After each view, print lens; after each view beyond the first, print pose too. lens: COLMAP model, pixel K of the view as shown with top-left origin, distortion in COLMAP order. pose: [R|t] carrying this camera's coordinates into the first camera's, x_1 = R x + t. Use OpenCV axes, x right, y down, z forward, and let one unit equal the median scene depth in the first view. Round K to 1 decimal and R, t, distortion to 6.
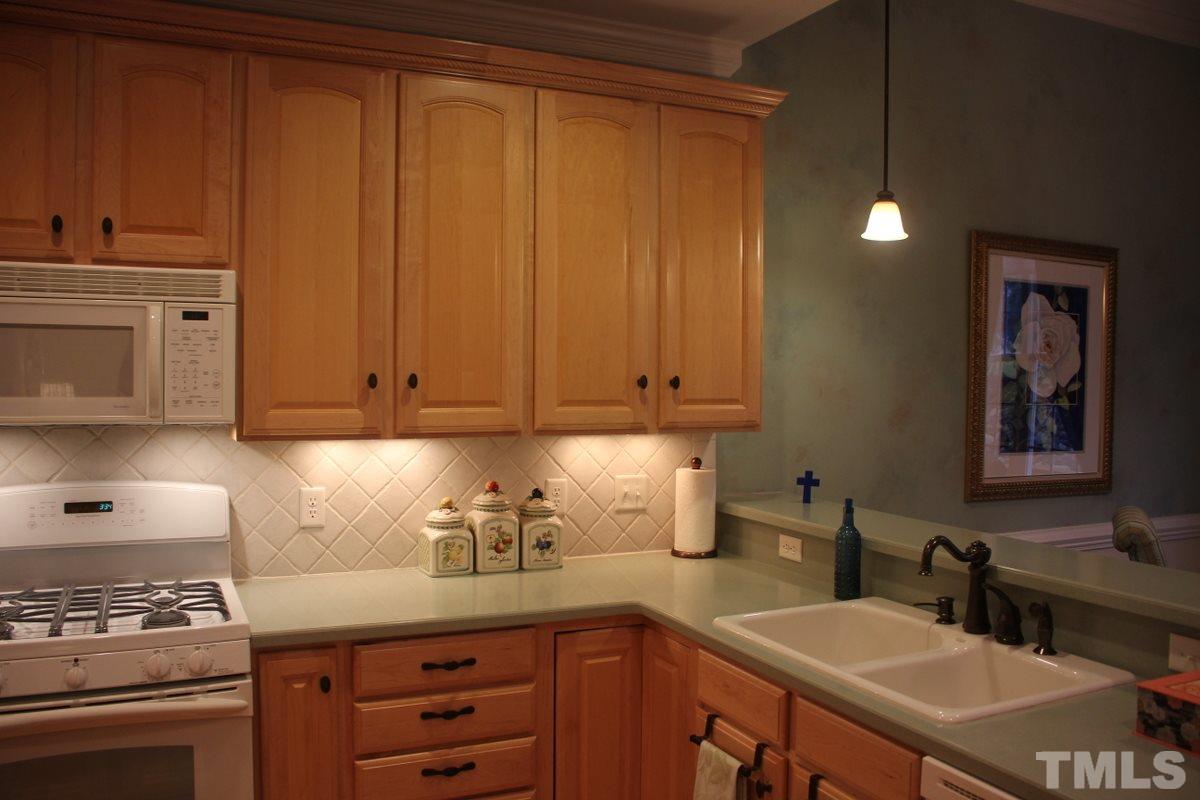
lens RADIAL K [[1016.2, 0, 627.8], [0, 1016.2, 381.6], [0, 0, 1]] dist [-0.134621, 0.072212]
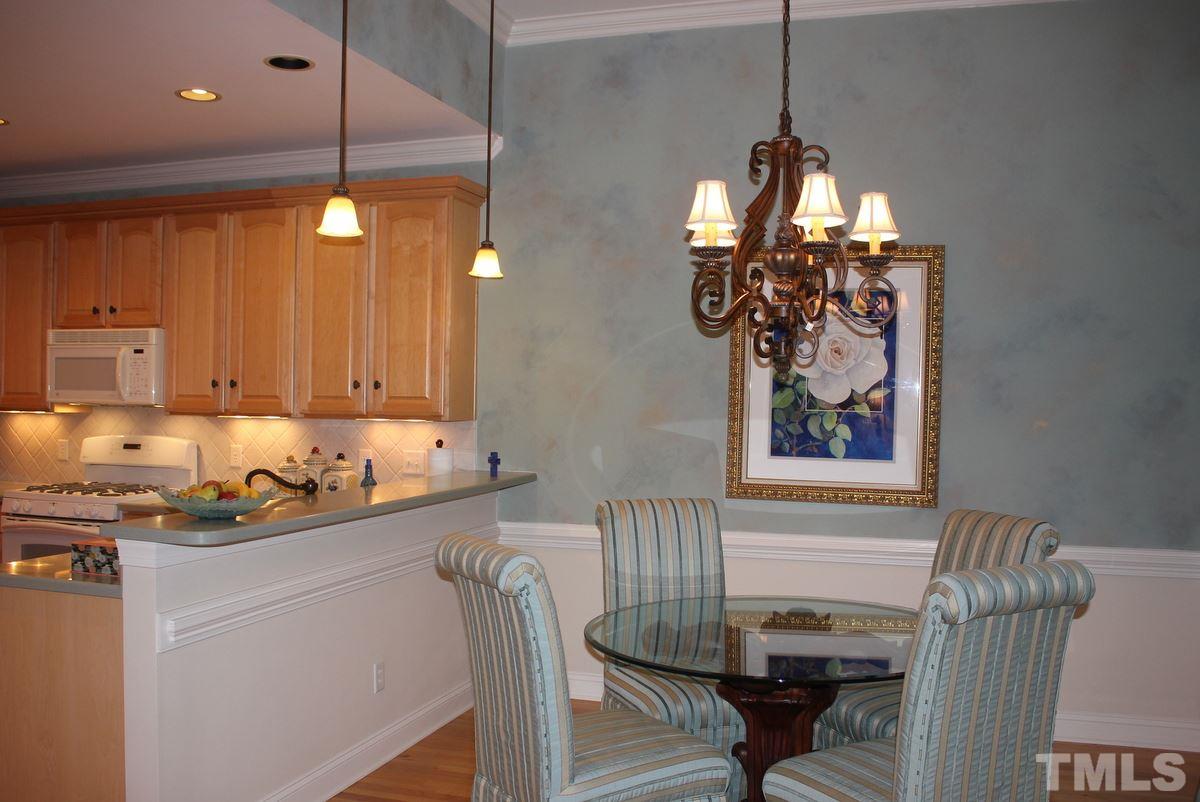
lens RADIAL K [[1131.6, 0, 619.0], [0, 1131.6, 412.9], [0, 0, 1]] dist [-0.164405, 0.137568]
pose [[0.718209, 0.008065, -0.695781, 1.470993], [-0.011756, 0.999931, -0.000545, 0.039561], [0.695729, 0.008571, 0.718254, 0.049770]]
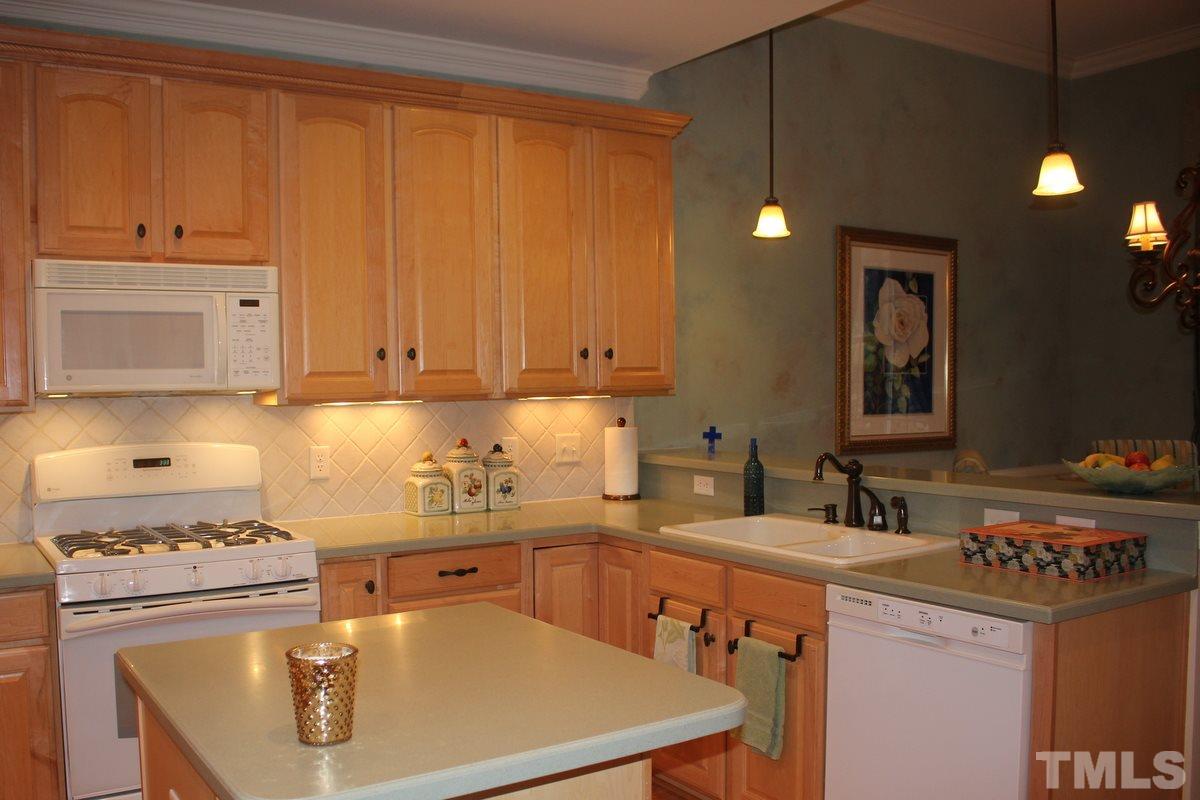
lens RADIAL K [[1131.6, 0, 619.0], [0, 1131.6, 411.9], [0, 0, 1]] dist [-0.164405, 0.137568]
pose [[0.988588, -0.026991, 0.148210, -0.148347], [0.023164, 0.999354, 0.027485, 0.034090], [-0.148856, -0.023738, 0.988574, -0.364888]]
